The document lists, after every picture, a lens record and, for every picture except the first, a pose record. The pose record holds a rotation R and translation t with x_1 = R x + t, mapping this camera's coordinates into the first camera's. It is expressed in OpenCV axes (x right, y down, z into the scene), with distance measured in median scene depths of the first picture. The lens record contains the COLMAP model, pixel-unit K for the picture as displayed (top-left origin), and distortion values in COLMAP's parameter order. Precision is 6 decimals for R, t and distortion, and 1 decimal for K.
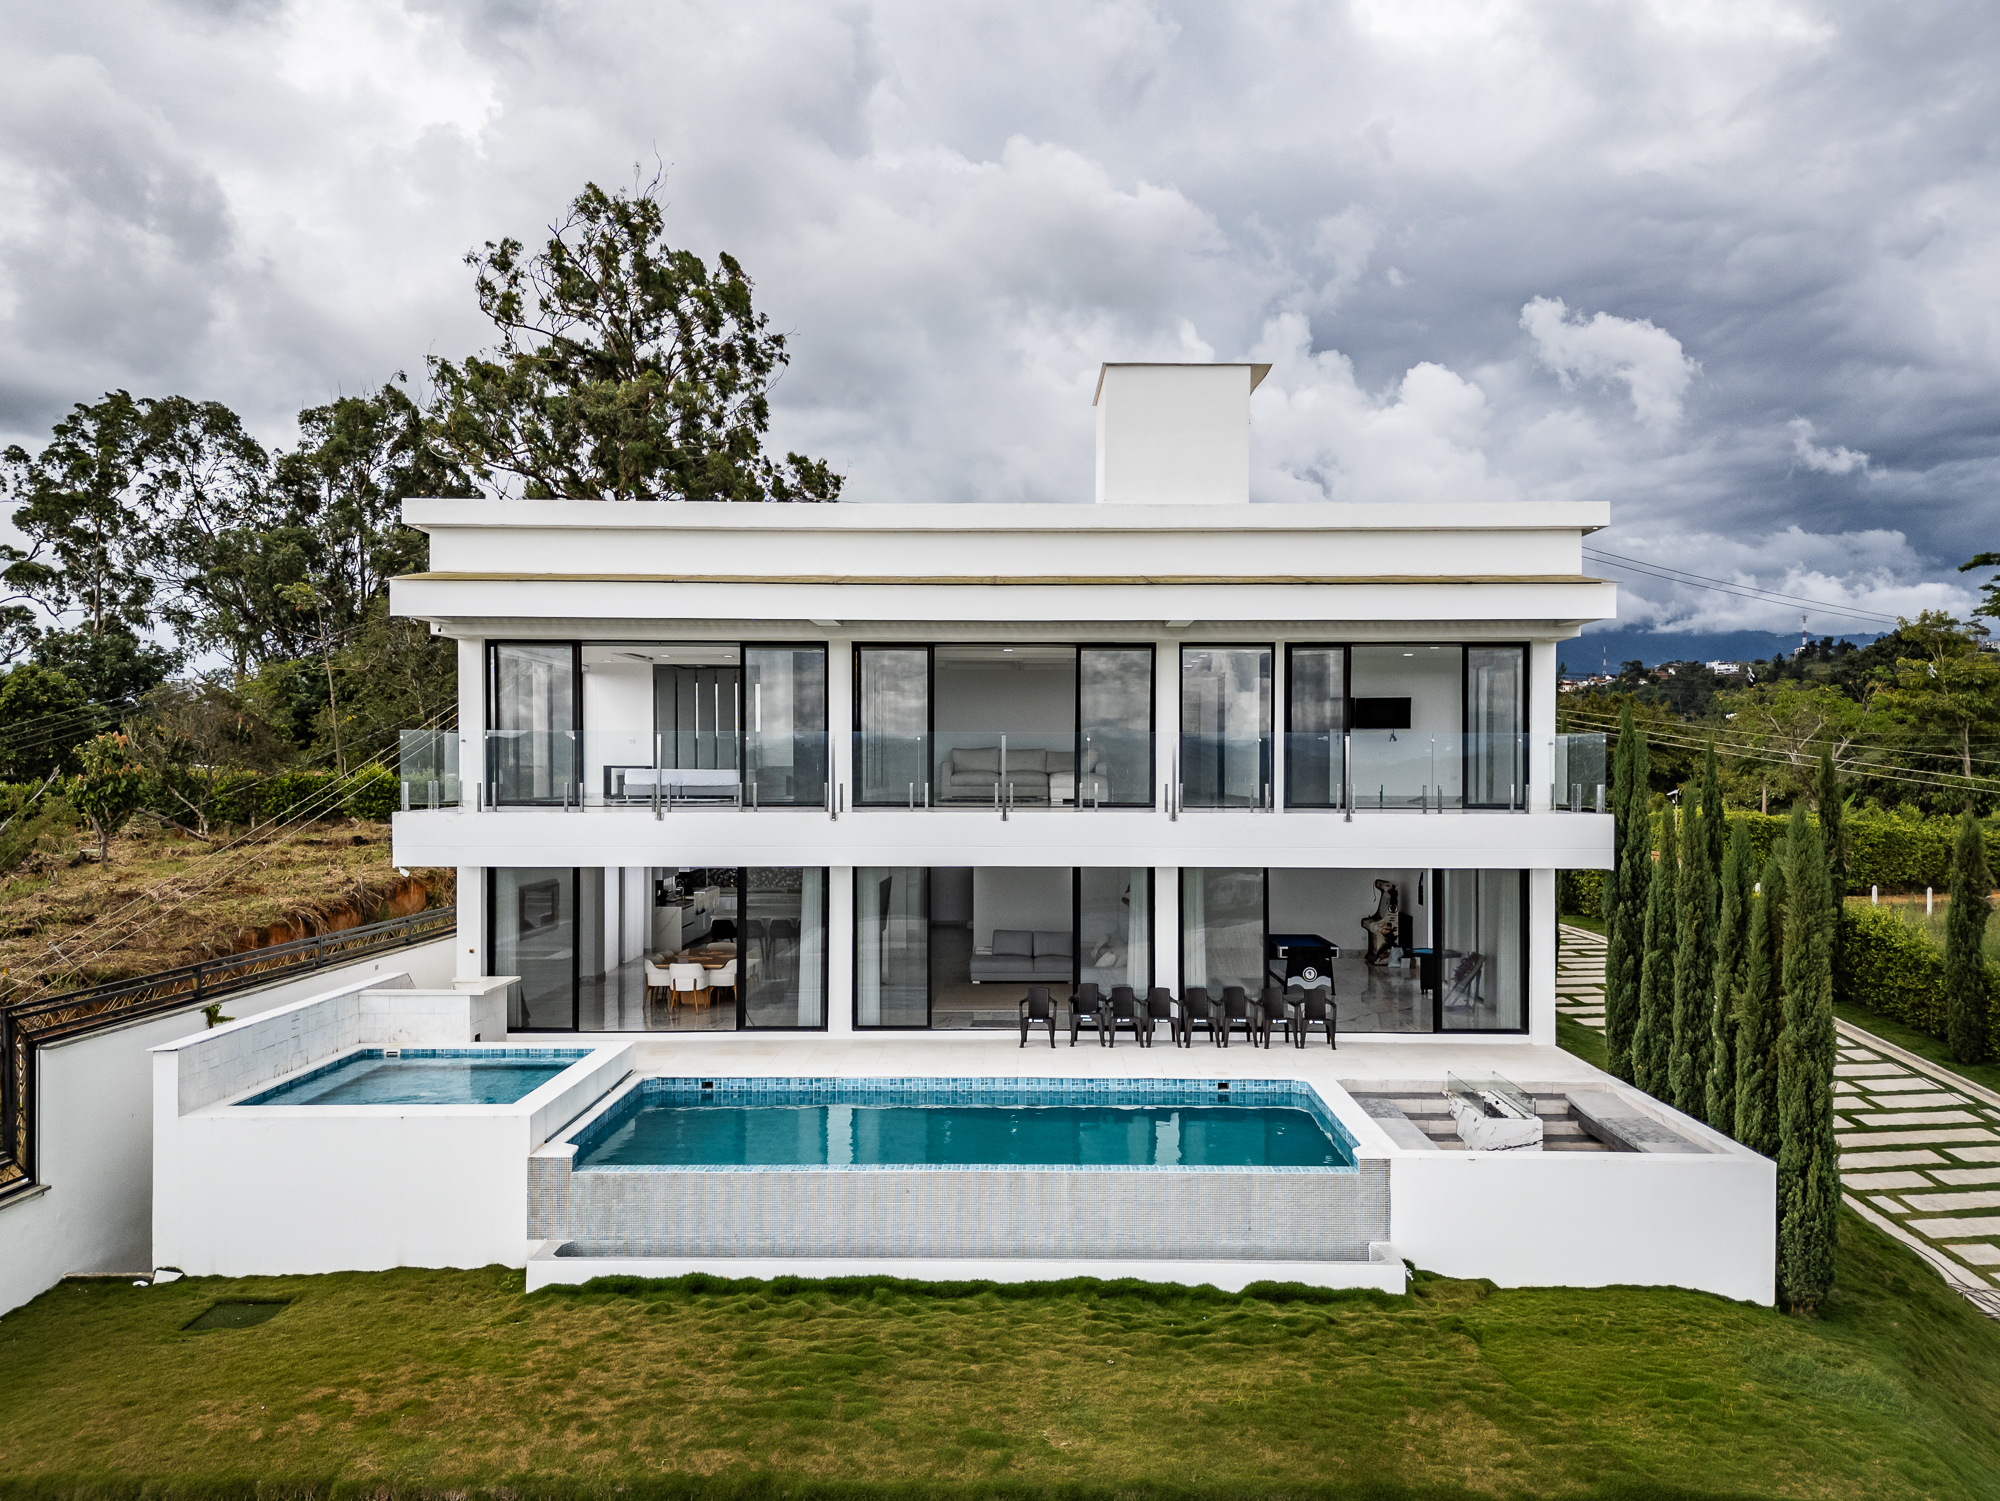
lens RADIAL K [[1488.1, 0, 1008.3], [0, 1488.1, 759.4], [0, 0, 1]] dist [0.055234, -0.058301]
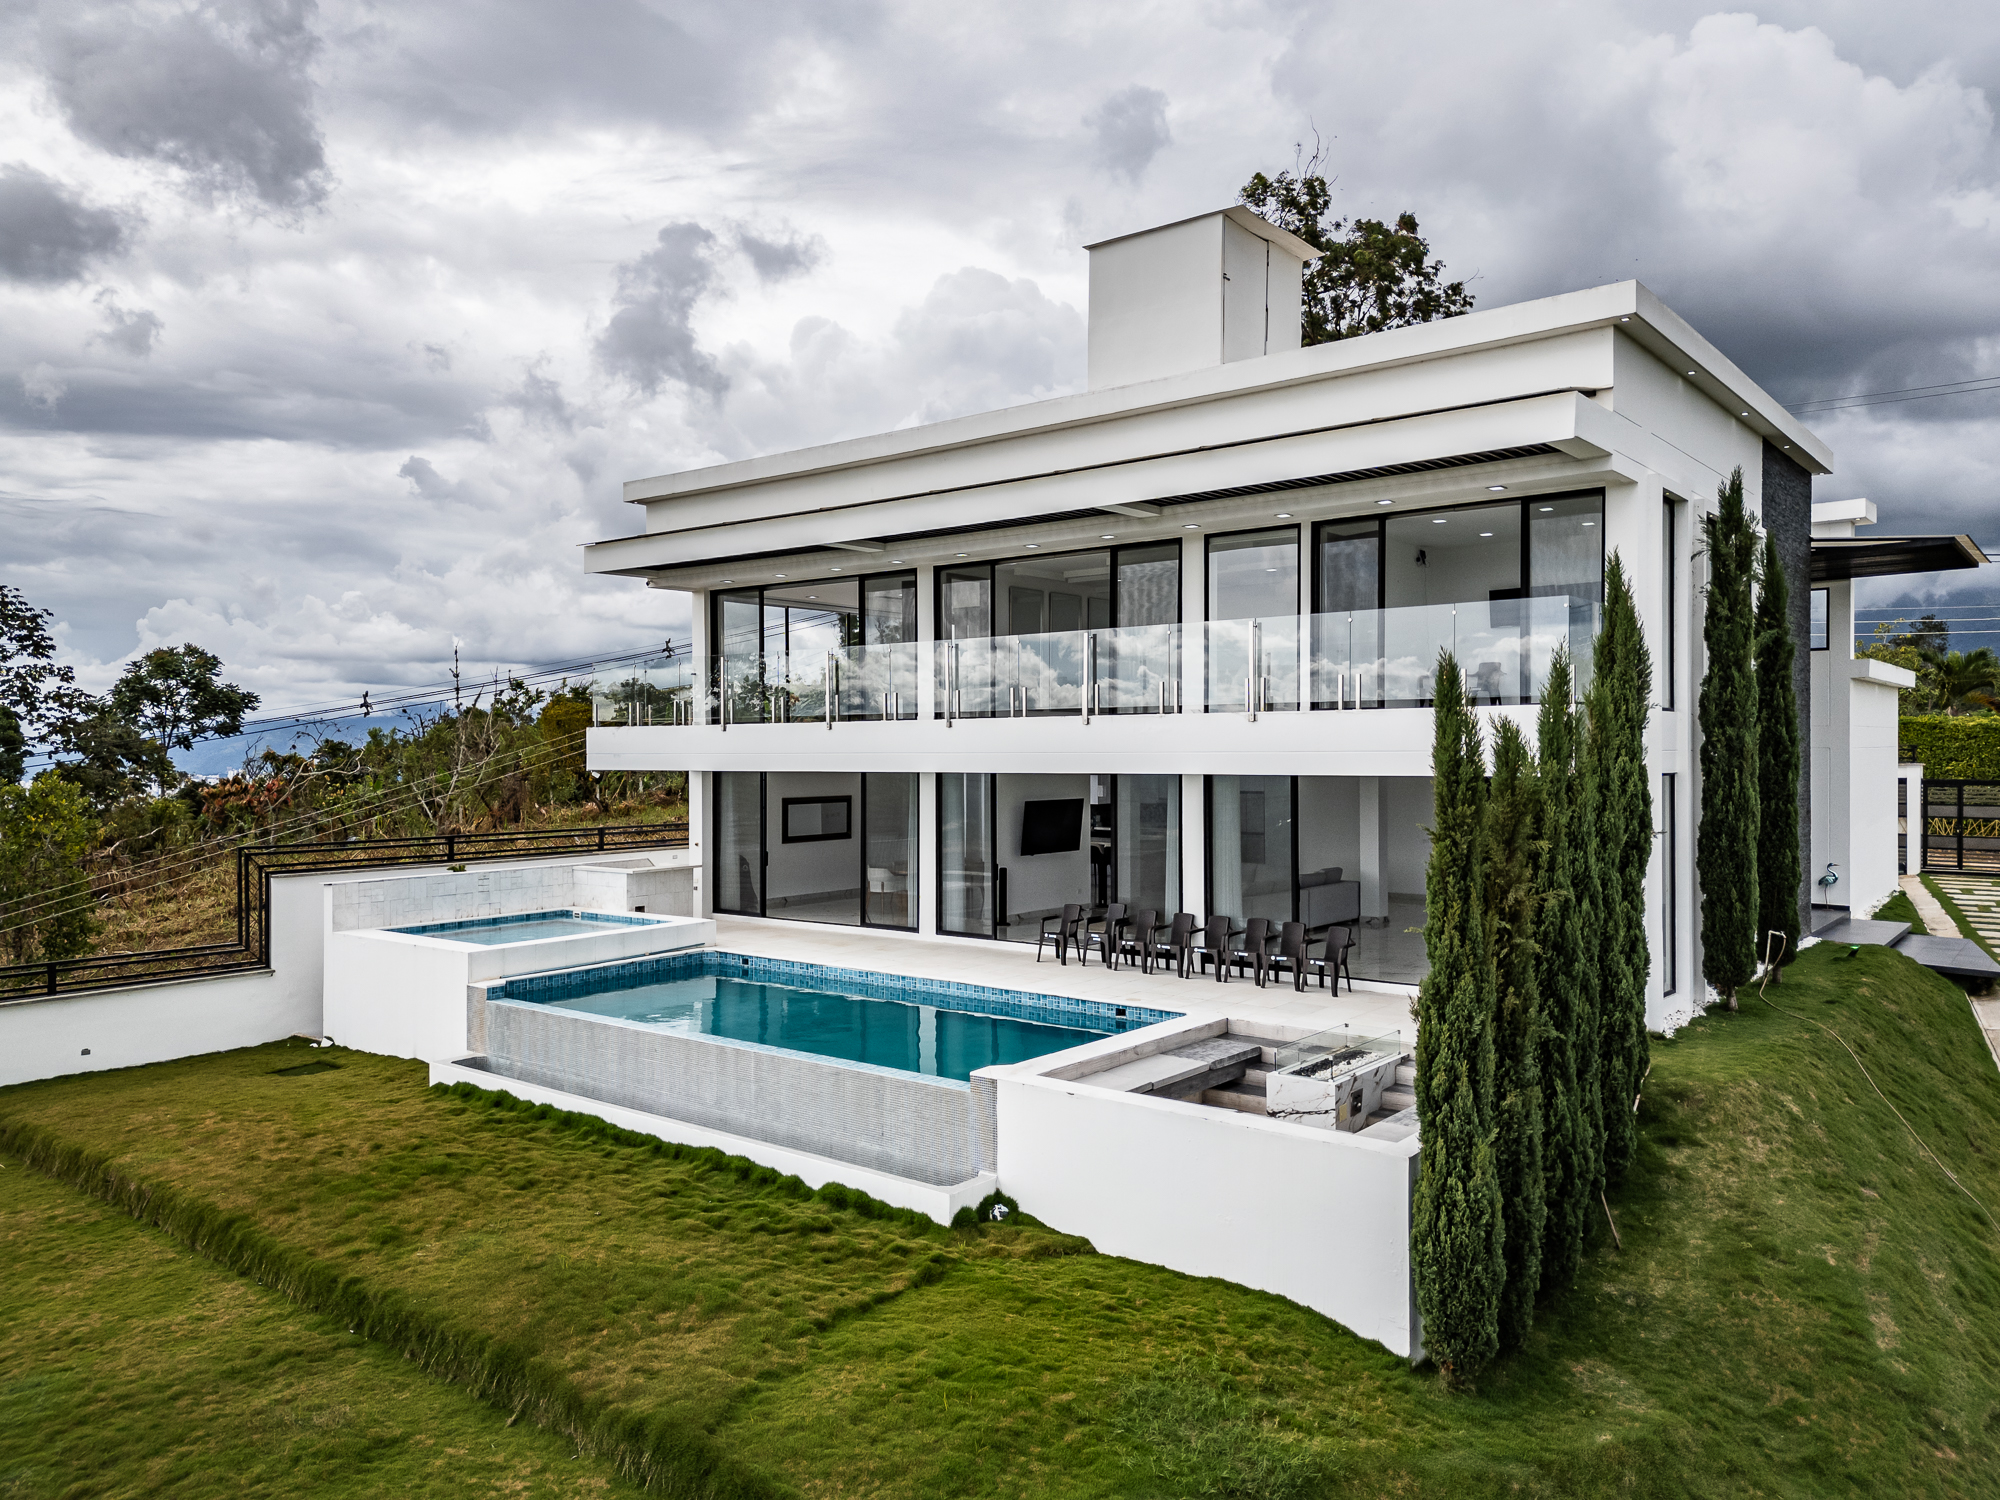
lens RADIAL K [[1411.3, 0, 1000.0], [0, 1411.3, 750.0], [0, 0, 1]] dist [0.042733, -0.050061]
pose [[0.786754, -0.003315, -0.617257, 0.775392], [0.008459, 0.999950, 0.005411, 0.065962], [0.617208, -0.009479, 0.786743, 0.343350]]
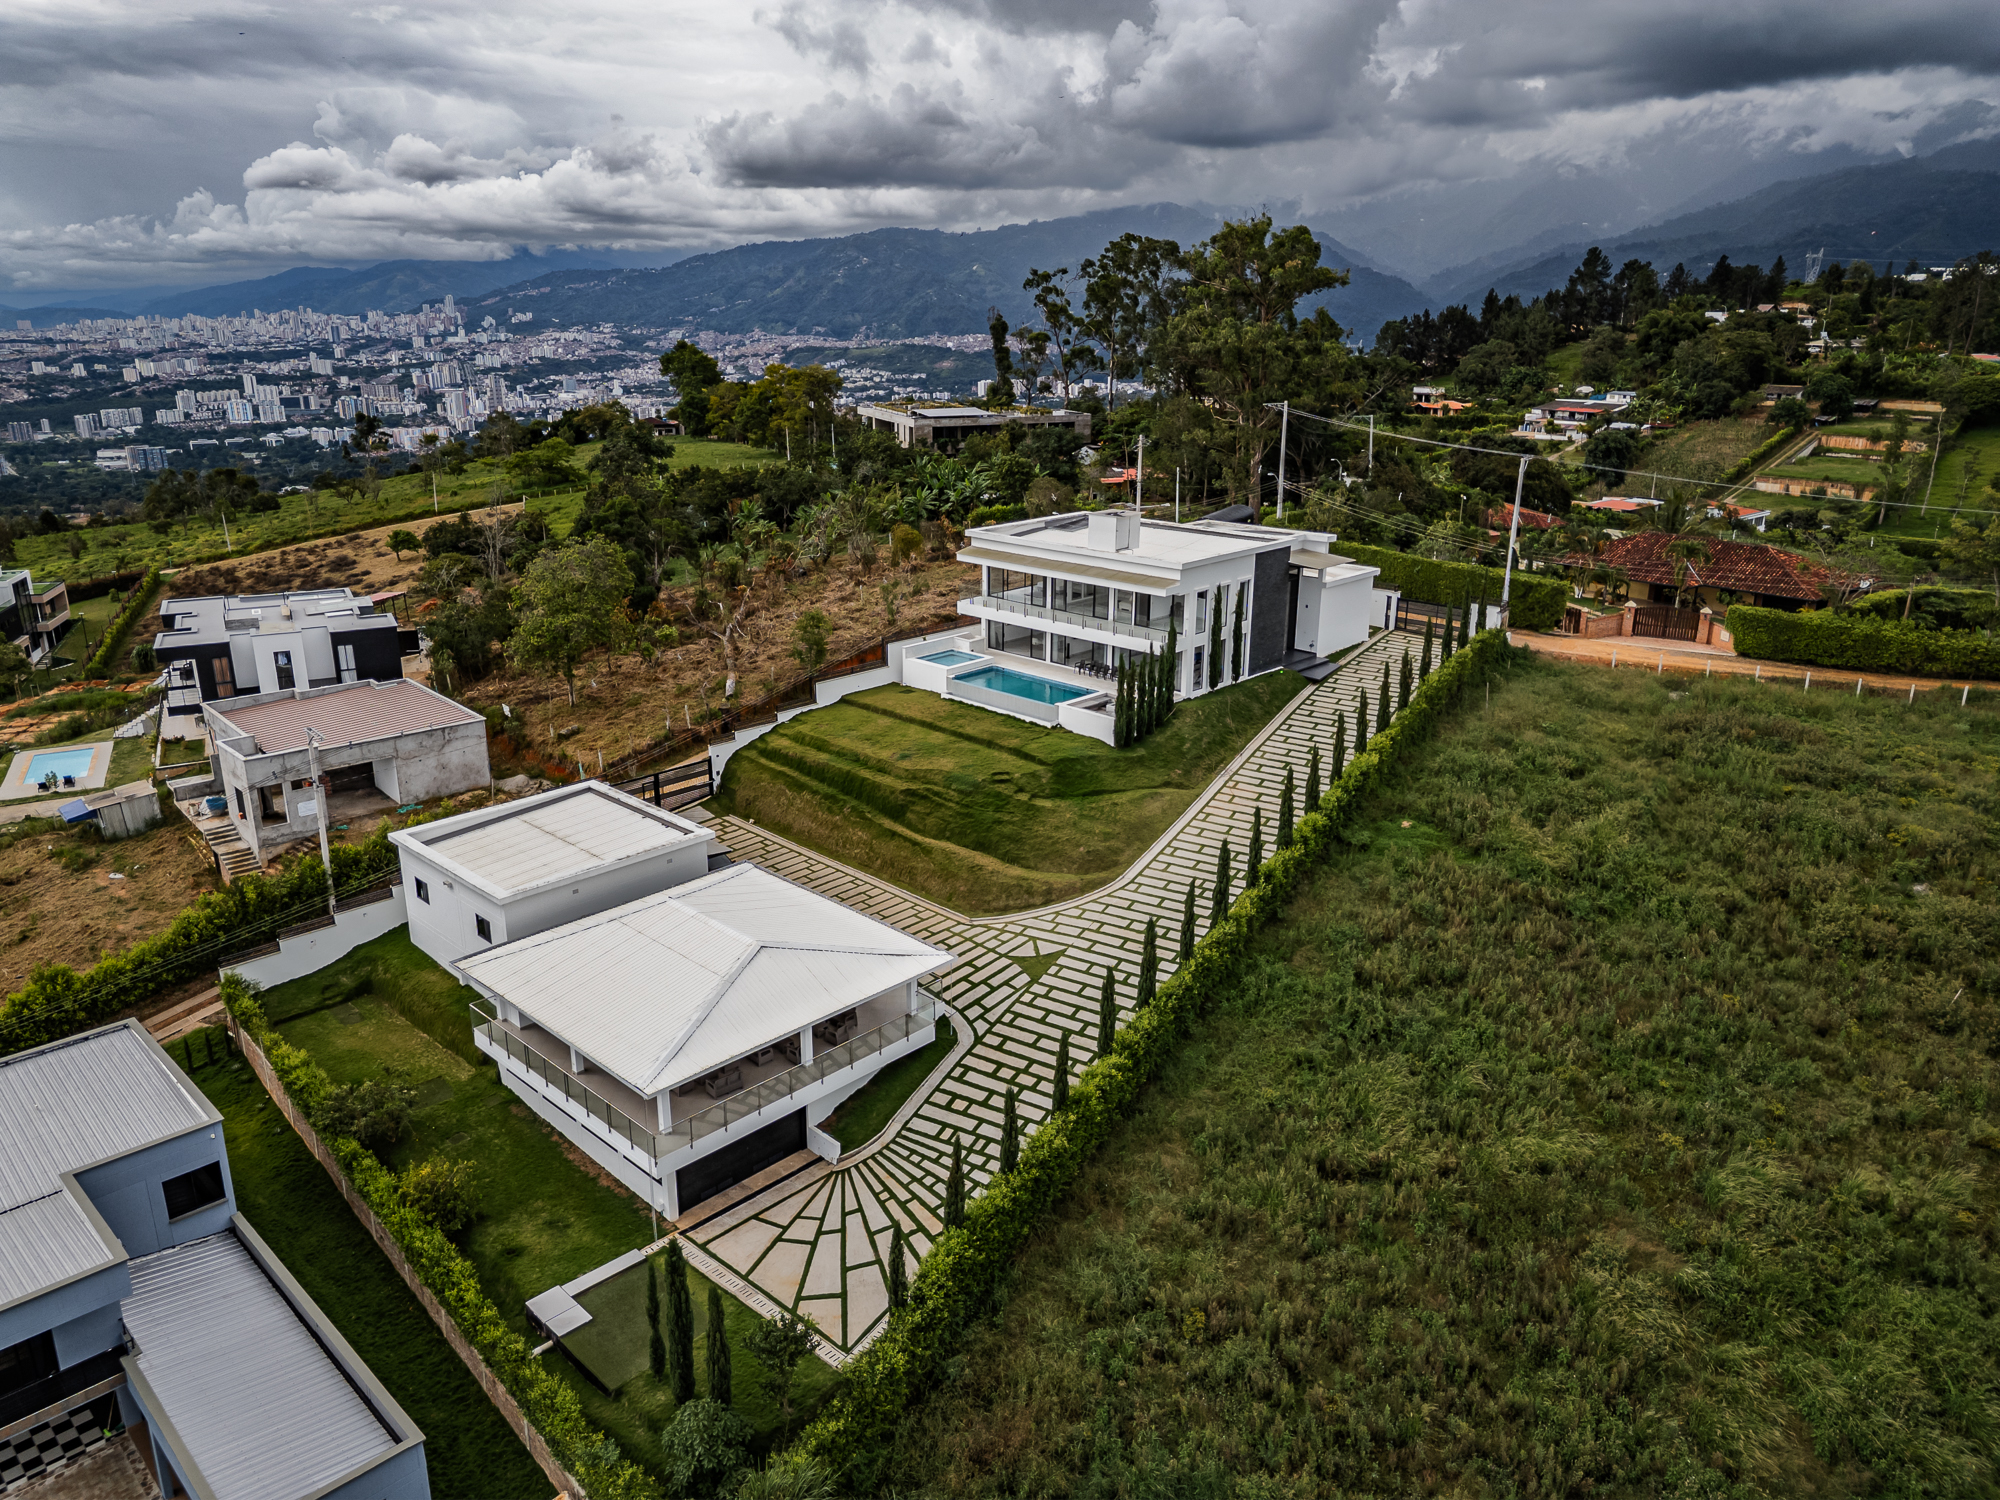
lens RADIAL K [[1411.3, 0, 1000.0], [0, 1411.3, 750.0], [0, 0, 1]] dist [0.042733, -0.050061]
pose [[0.726981, 0.206998, -0.654714, 3.393839], [0.001496, 0.953000, 0.302966, -1.090962], [0.686656, -0.221229, 0.692503, -2.620807]]
